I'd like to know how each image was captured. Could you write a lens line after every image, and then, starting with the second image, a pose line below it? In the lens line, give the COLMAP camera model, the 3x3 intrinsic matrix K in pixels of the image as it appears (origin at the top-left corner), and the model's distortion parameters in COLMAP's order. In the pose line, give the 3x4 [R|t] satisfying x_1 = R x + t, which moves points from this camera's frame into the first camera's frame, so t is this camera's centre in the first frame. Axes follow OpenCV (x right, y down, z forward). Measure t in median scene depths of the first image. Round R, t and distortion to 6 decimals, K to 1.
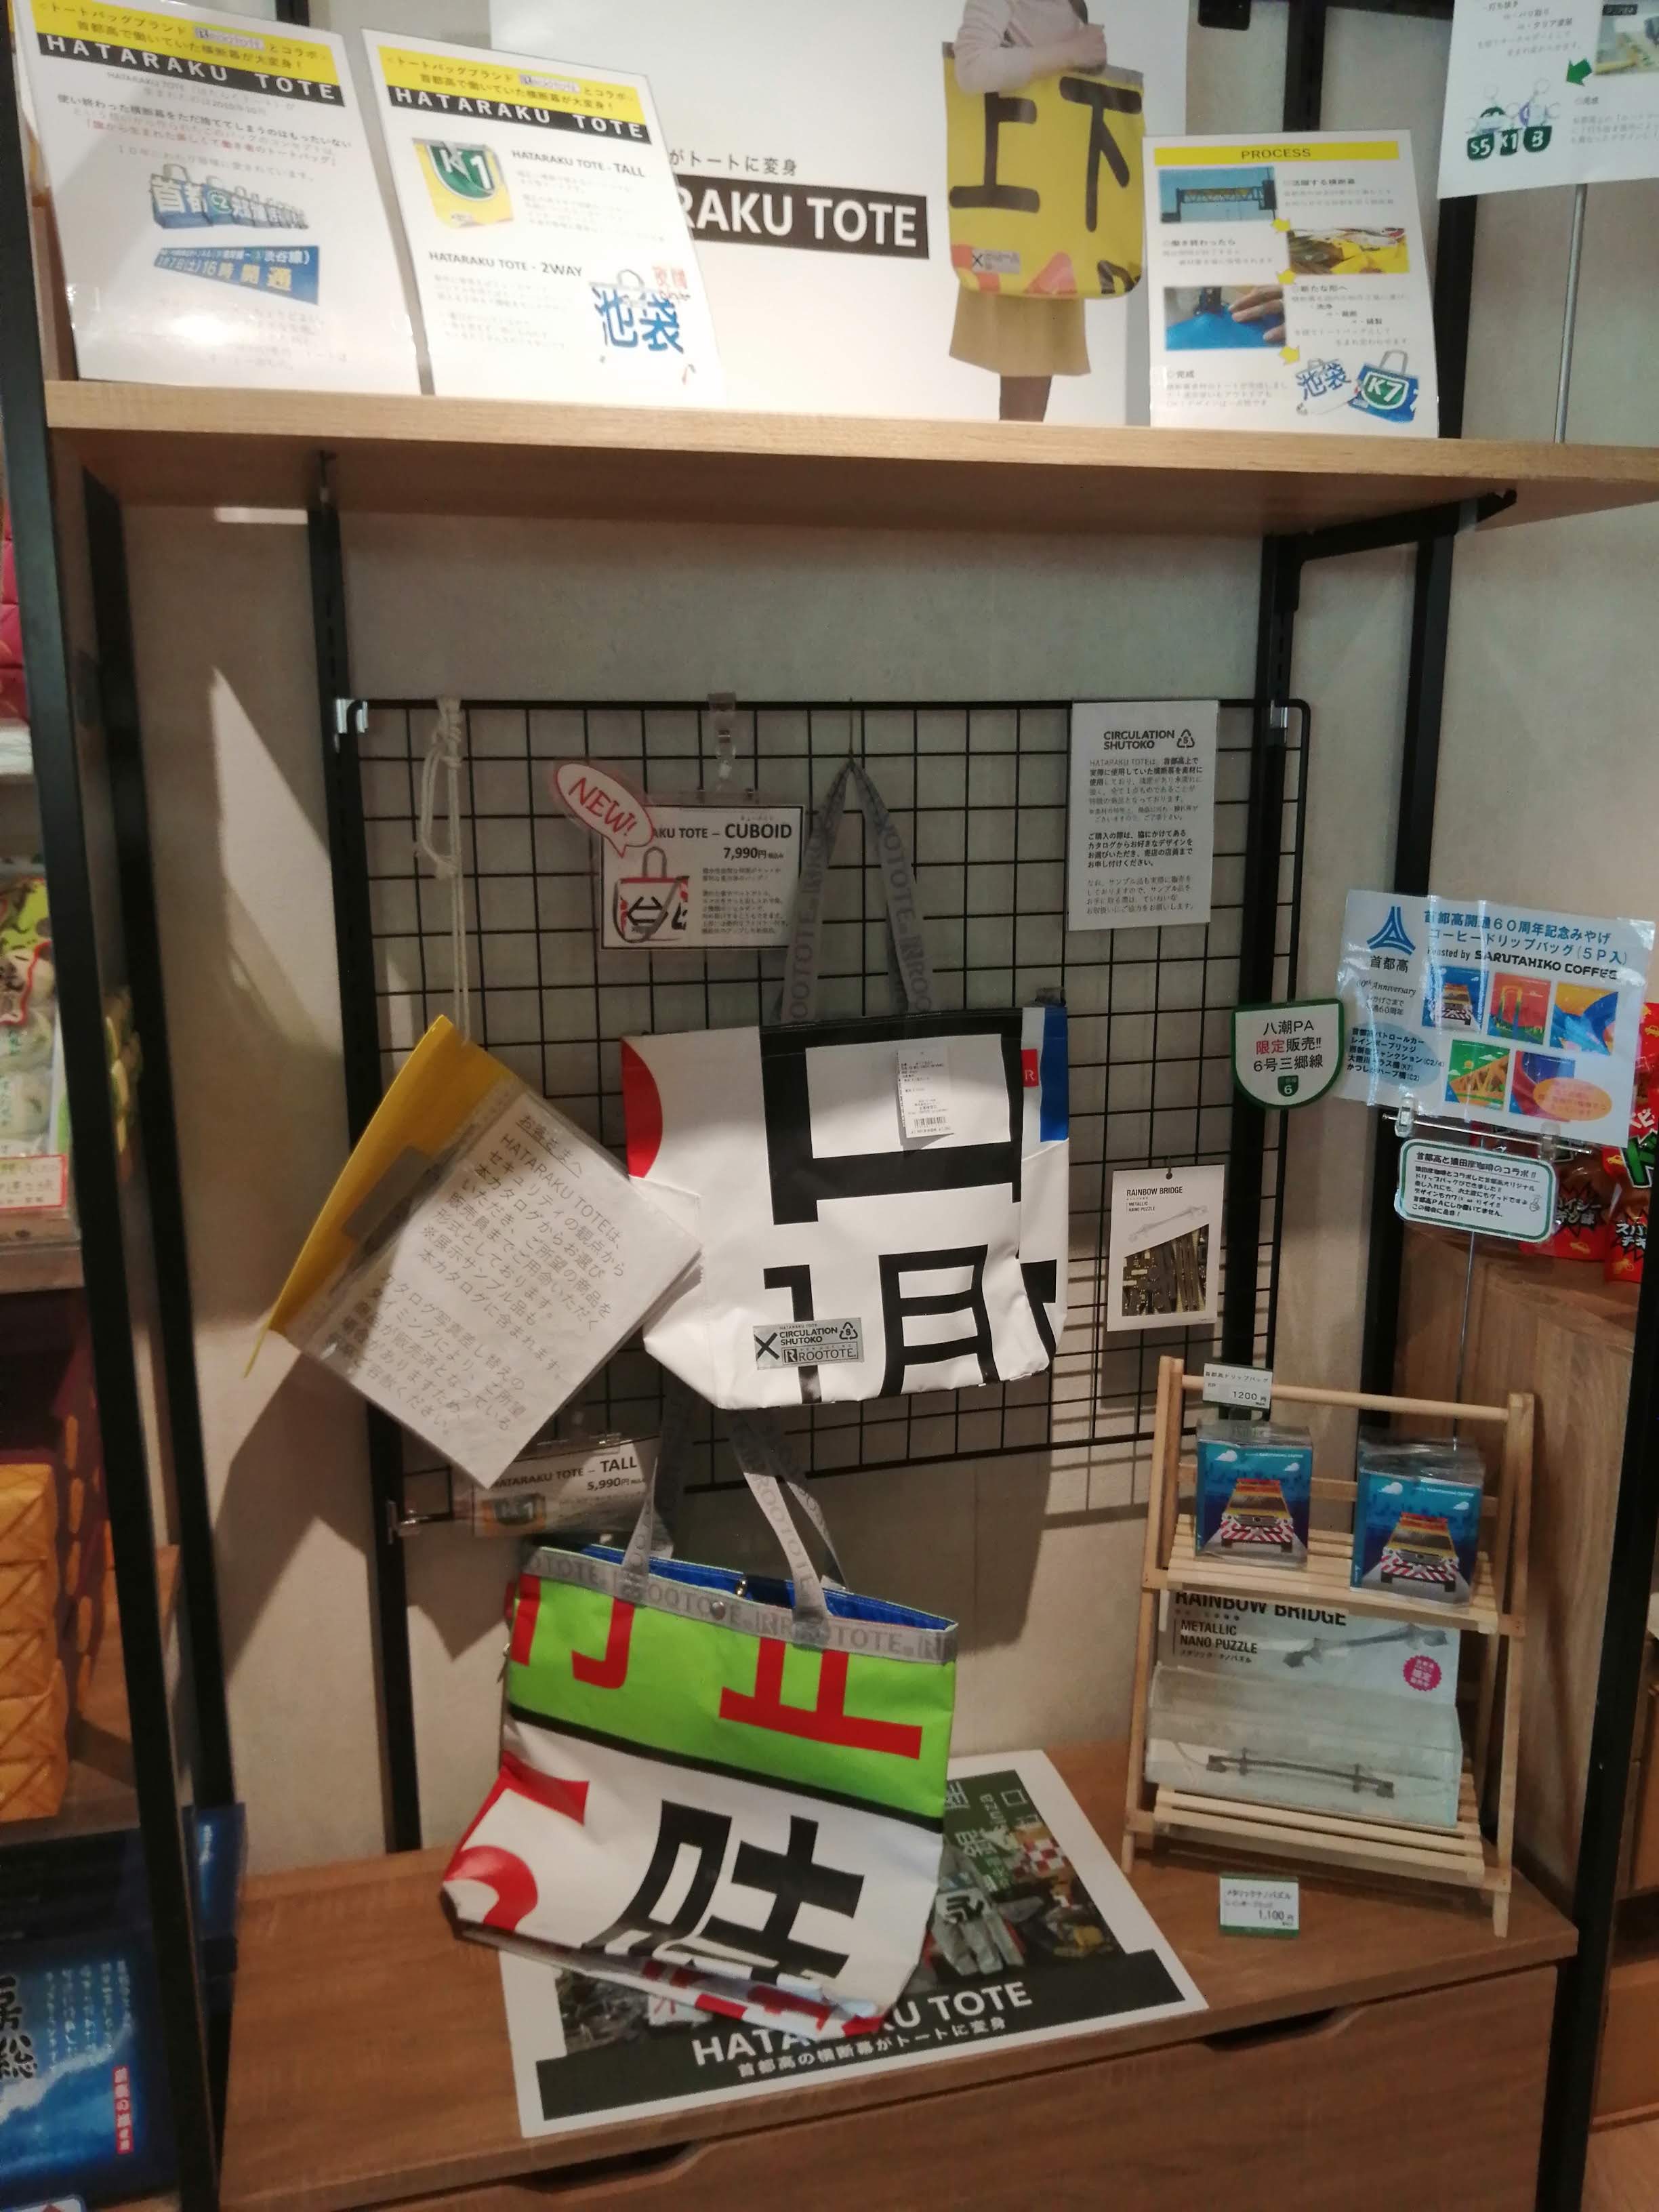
lens RADIAL K [[1768.6, 0, 829.5], [0, 1768.6, 1106.0], [0, 0, 1]] dist [0.047185, -0.136171]
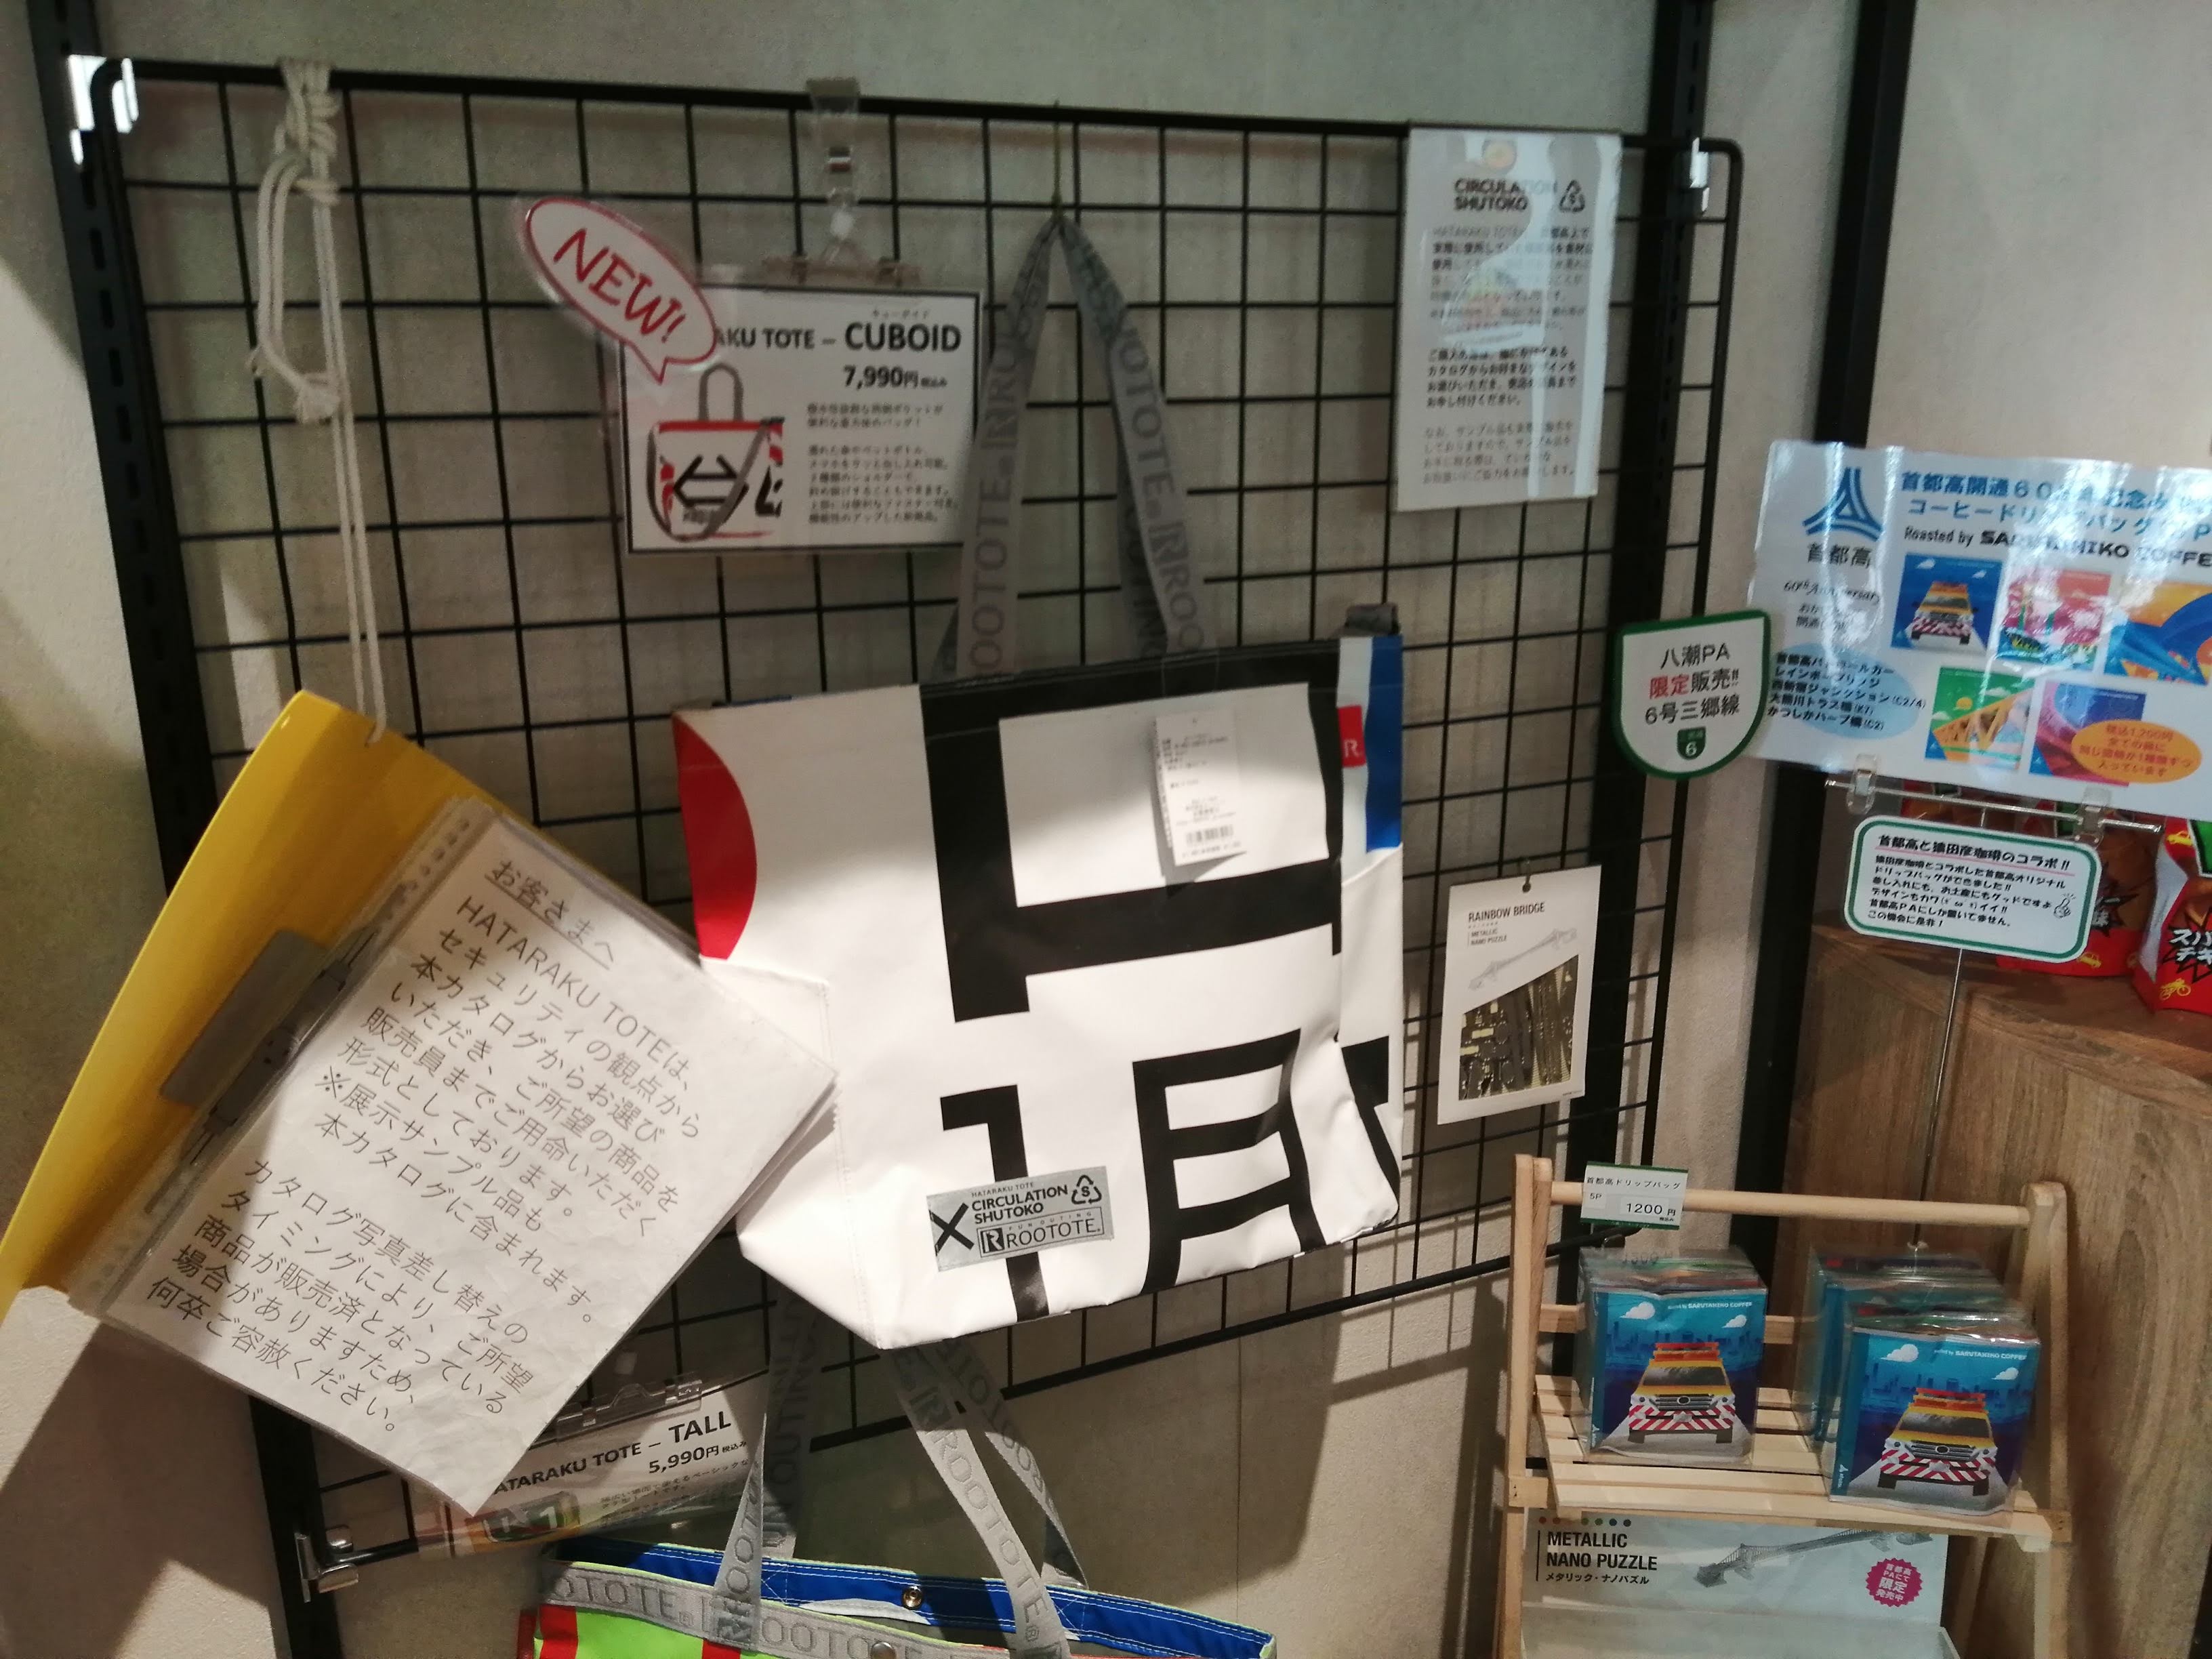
lens RADIAL K [[1768.6, 0, 1106.0], [0, 1768.6, 829.5], [0, 0, 1]] dist [0.047185, -0.136171]
pose [[0.988362, -0.045315, 0.145214, -0.065339], [0.037585, 0.997749, 0.055542, -0.027853], [-0.147404, -0.049438, 0.987840, 0.423584]]
